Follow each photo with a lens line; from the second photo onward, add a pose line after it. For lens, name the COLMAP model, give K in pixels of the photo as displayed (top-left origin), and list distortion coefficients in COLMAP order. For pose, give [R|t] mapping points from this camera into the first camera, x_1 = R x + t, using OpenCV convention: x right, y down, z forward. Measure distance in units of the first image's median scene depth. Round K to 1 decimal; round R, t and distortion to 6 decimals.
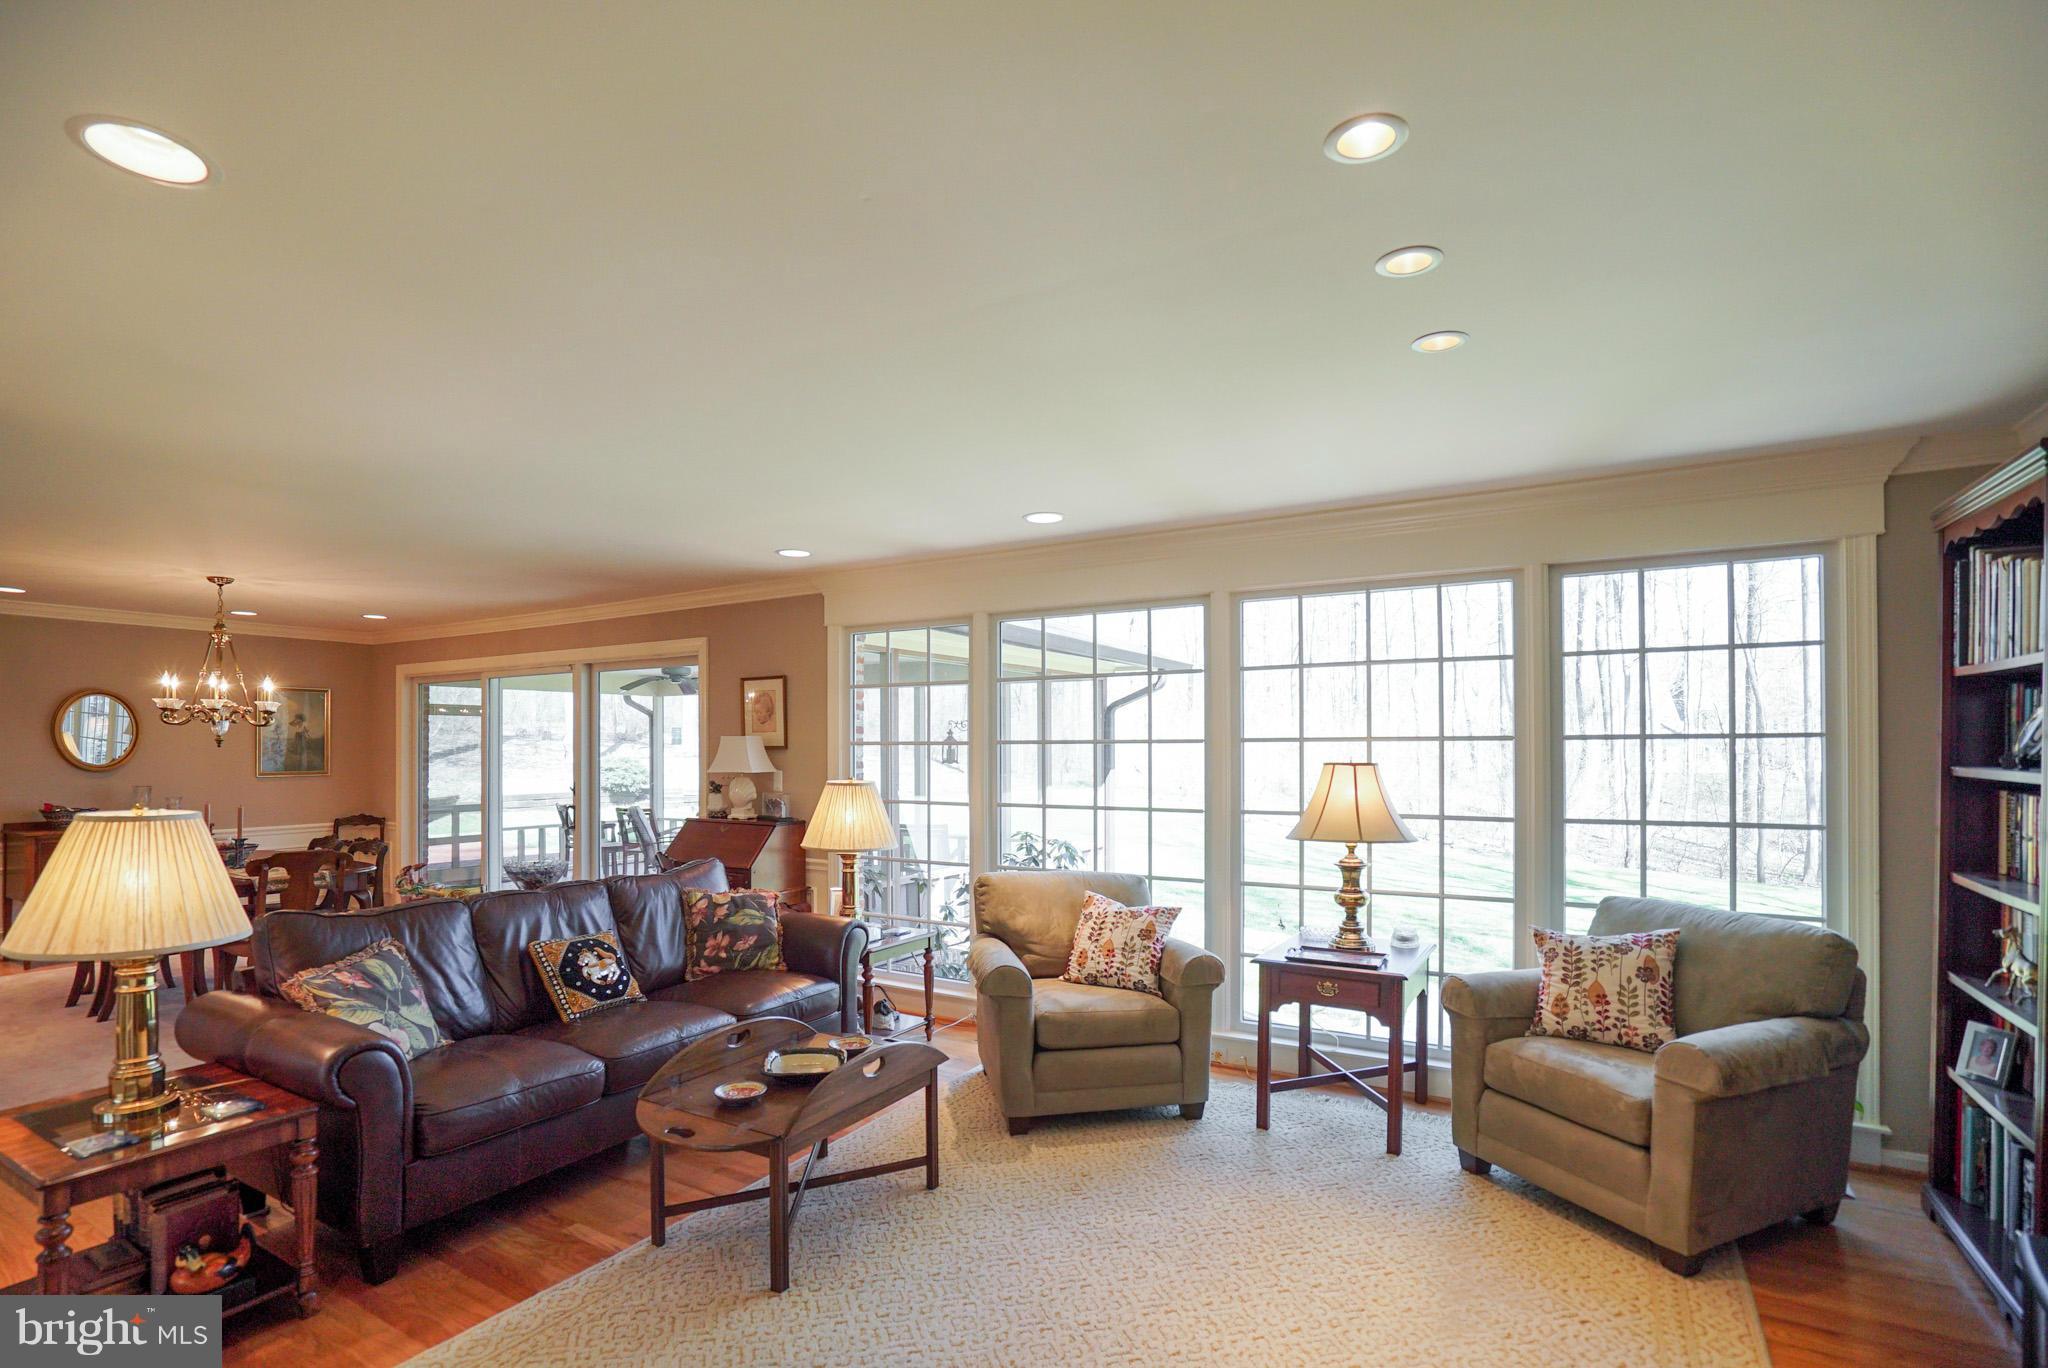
lens RADIAL K [[977.9, 0, 996.2], [0, 977.9, 719.6], [0, 0, 1]] dist [-0.046232, 0.014044]
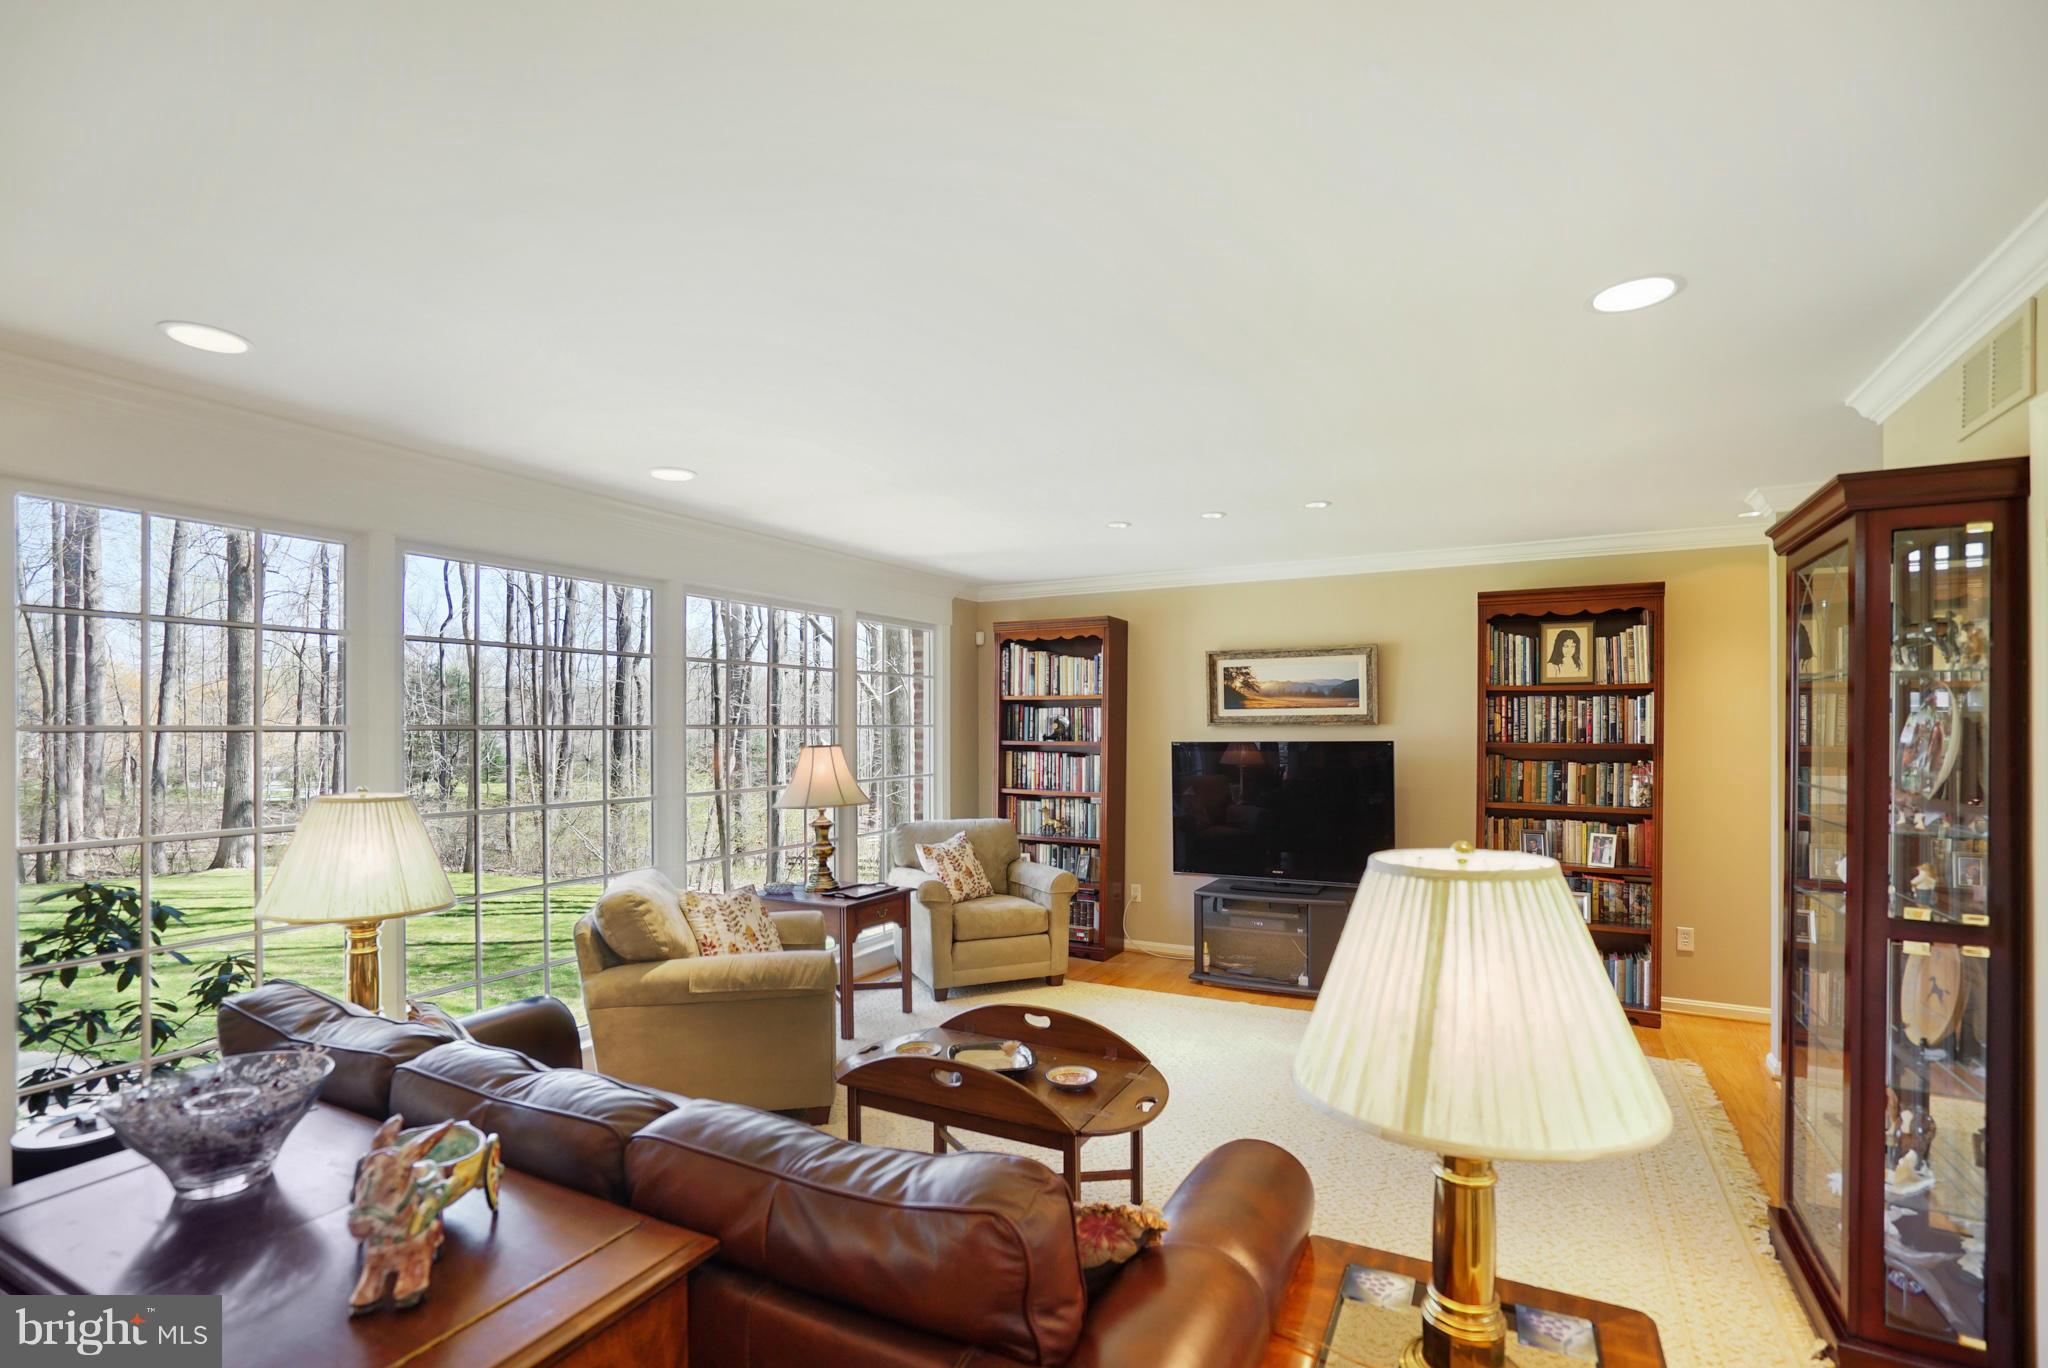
lens RADIAL K [[961.8, 0, 1014.5], [0, 961.8, 719.4], [0, 0, 1]] dist [-0.044655, 0.026436]
pose [[-0.052035, 0.009977, 0.998595, -1.038746], [-0.024701, 0.999631, -0.011274, 0.021033], [-0.998340, -0.025253, -0.051770, 0.921385]]
